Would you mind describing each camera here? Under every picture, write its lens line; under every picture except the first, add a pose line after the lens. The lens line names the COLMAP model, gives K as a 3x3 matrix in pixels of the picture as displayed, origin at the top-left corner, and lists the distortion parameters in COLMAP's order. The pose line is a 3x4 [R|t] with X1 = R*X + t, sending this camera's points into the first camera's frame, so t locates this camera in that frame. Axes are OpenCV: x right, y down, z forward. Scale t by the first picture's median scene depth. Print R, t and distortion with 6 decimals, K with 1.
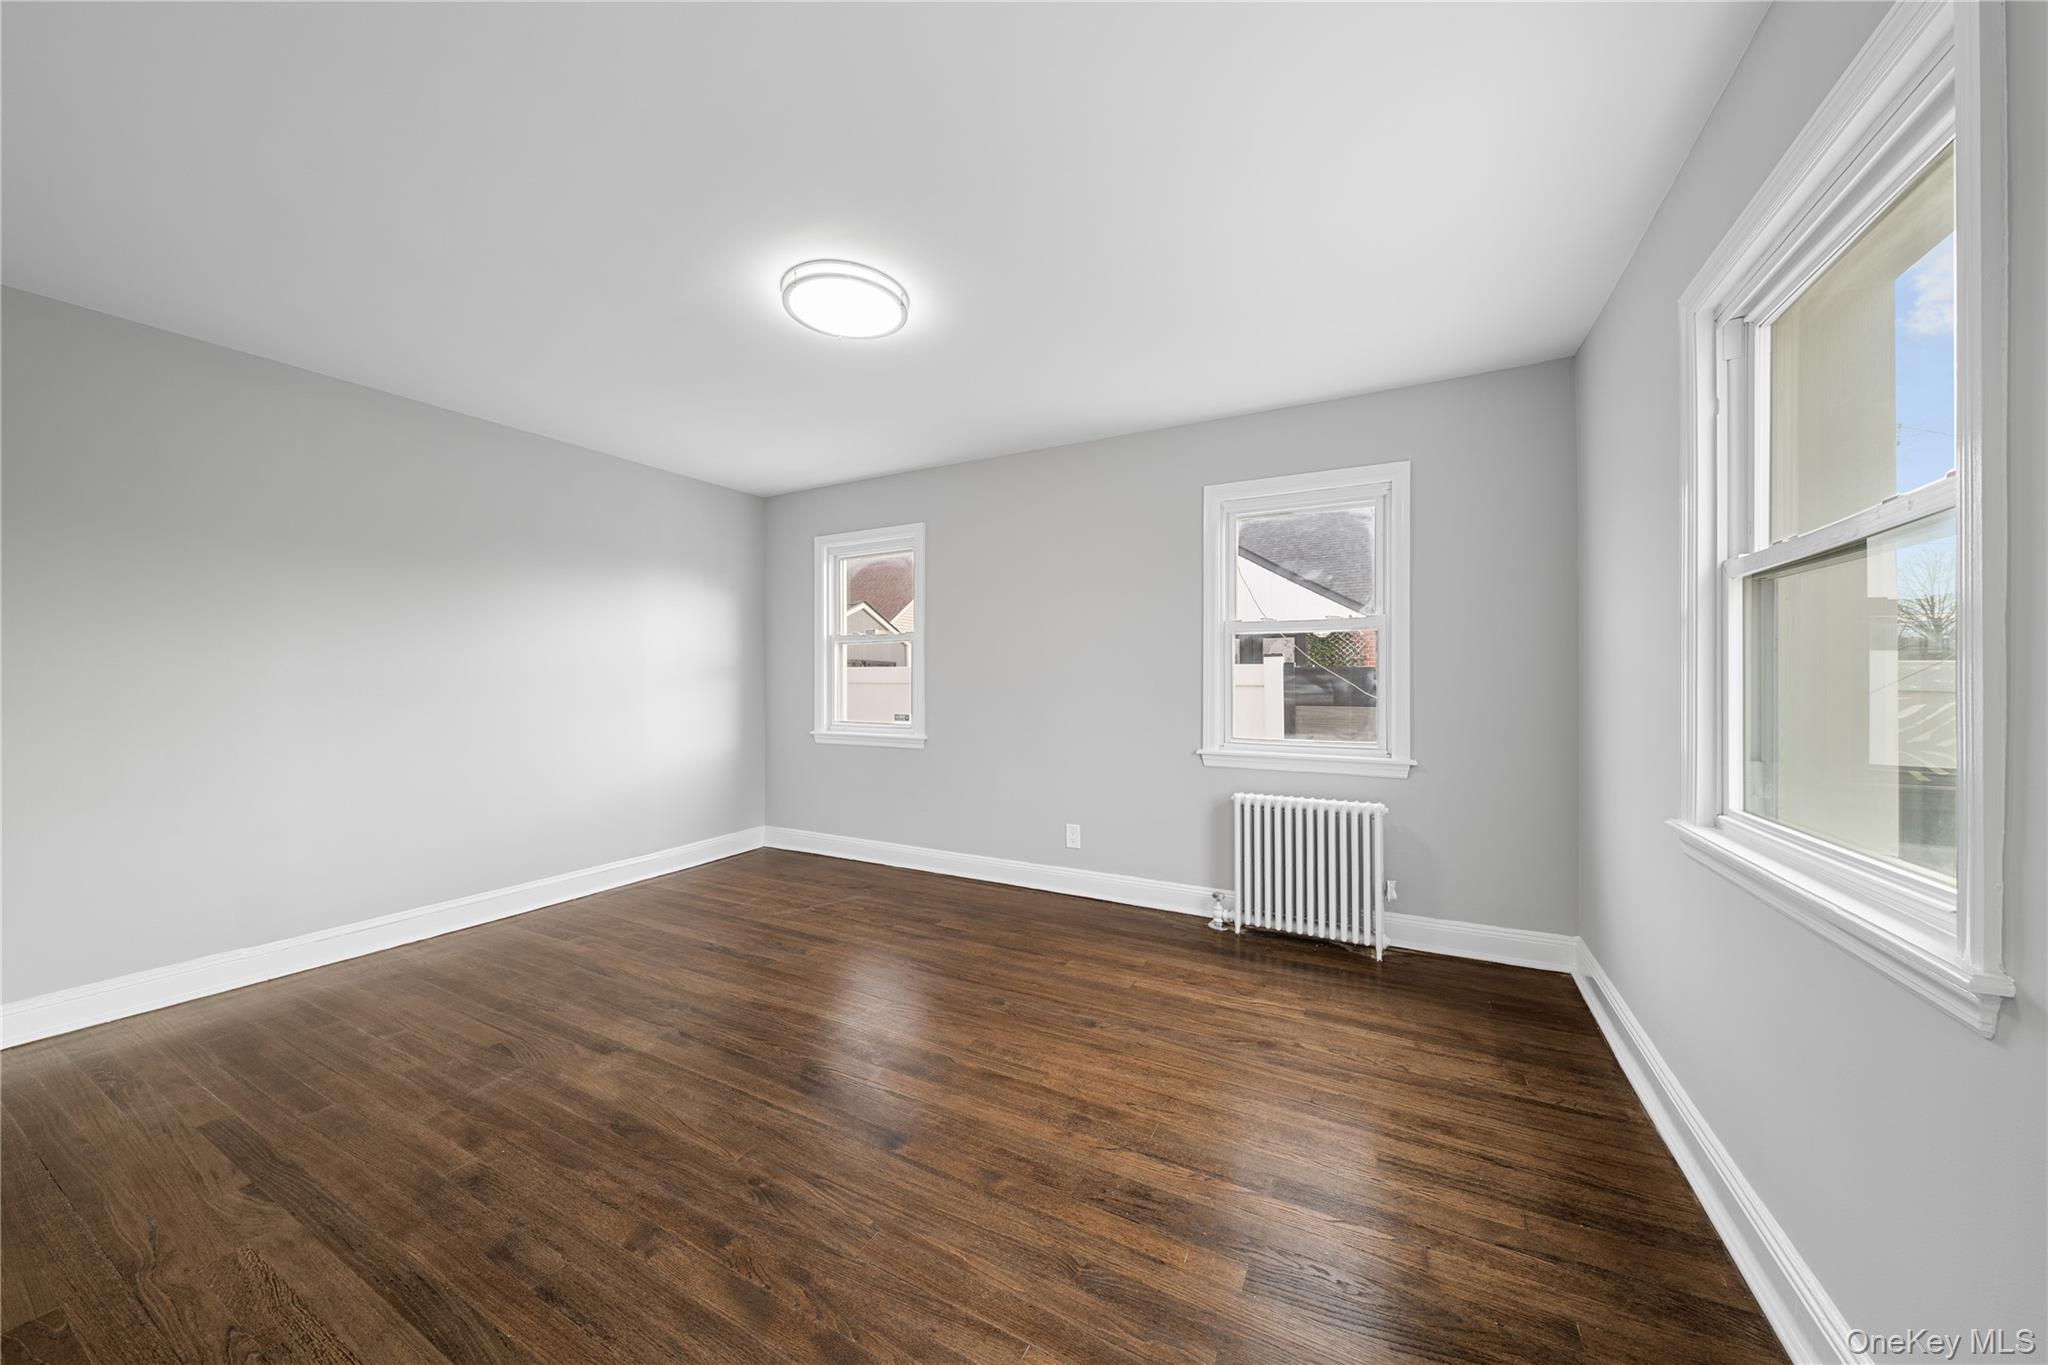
lens RADIAL K [[711.7, 0, 1016.1], [0, 711.7, 670.7], [0, 0, 1]] dist [-0.002851, -0.000154]
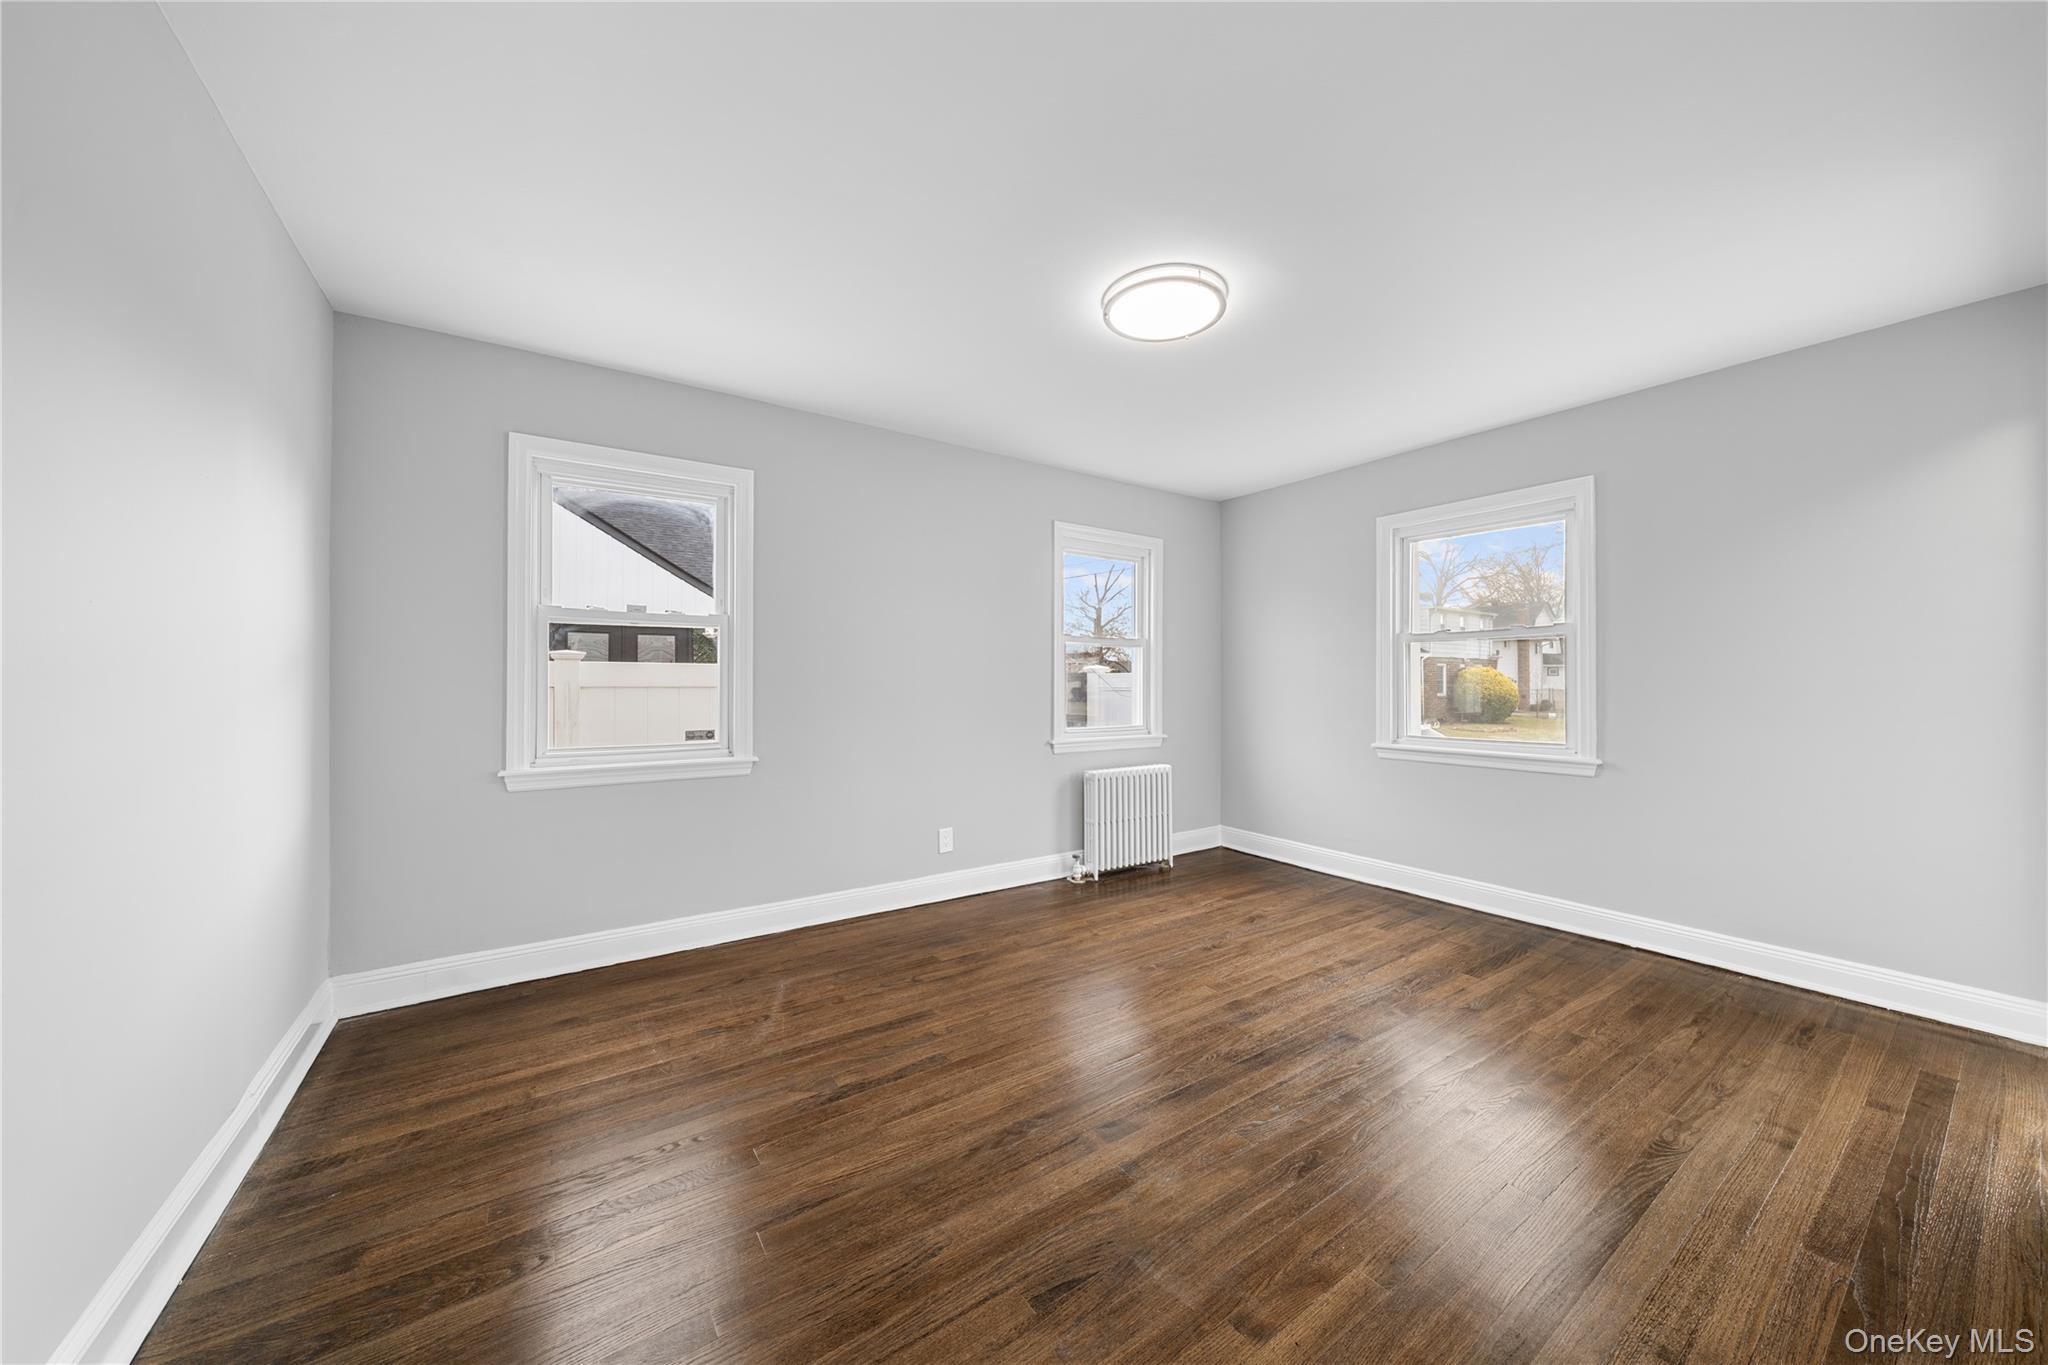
lens RADIAL K [[711.7, 0, 1064.4], [0, 711.7, 674.4], [0, 0, 1]] dist [-0.002851, -0.000154]
pose [[0.431814, 0.006704, 0.901938, -0.869158], [-0.015571, 0.999879, 0.000023, 0.000062], [-0.901828, -0.014054, 0.431866, 0.501616]]
